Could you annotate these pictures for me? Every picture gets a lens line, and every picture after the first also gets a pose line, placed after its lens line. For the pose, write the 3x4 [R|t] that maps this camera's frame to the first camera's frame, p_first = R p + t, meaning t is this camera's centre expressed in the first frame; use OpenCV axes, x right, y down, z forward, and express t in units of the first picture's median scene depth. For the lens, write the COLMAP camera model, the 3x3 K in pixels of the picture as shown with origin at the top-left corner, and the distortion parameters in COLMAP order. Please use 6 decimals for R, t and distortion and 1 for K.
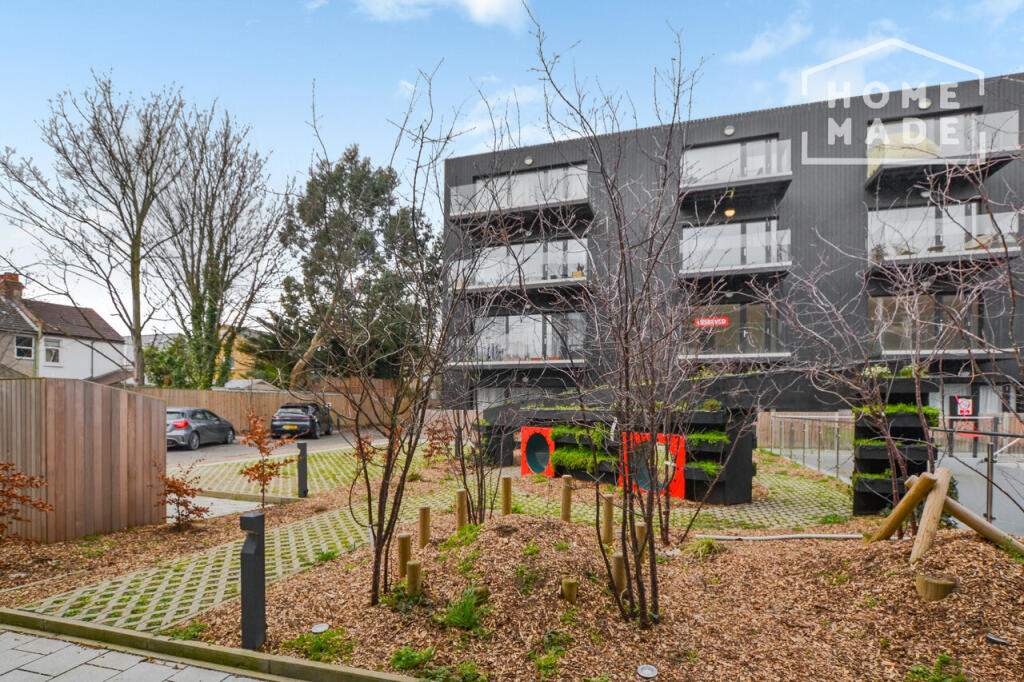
lens RADIAL K [[464.4, 0, 512.0], [0, 464.4, 341.0], [0, 0, 1]] dist [0.039002, 0.000332]
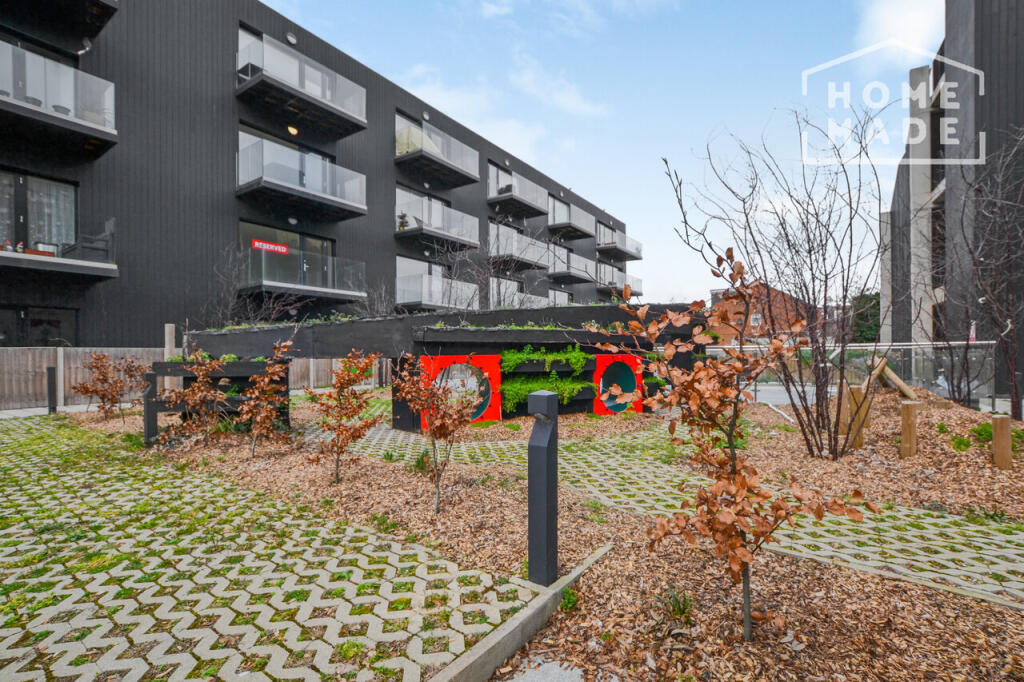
lens RADIAL K [[464.4, 0, 512.0], [0, 464.4, 341.0], [0, 0, 1]] dist [0.039002, 0.000332]
pose [[0.347487, 0.008170, 0.937649, -0.237515], [-0.098563, 0.994741, 0.027860, 0.059285], [-0.932490, -0.102099, 0.346465, 0.306581]]
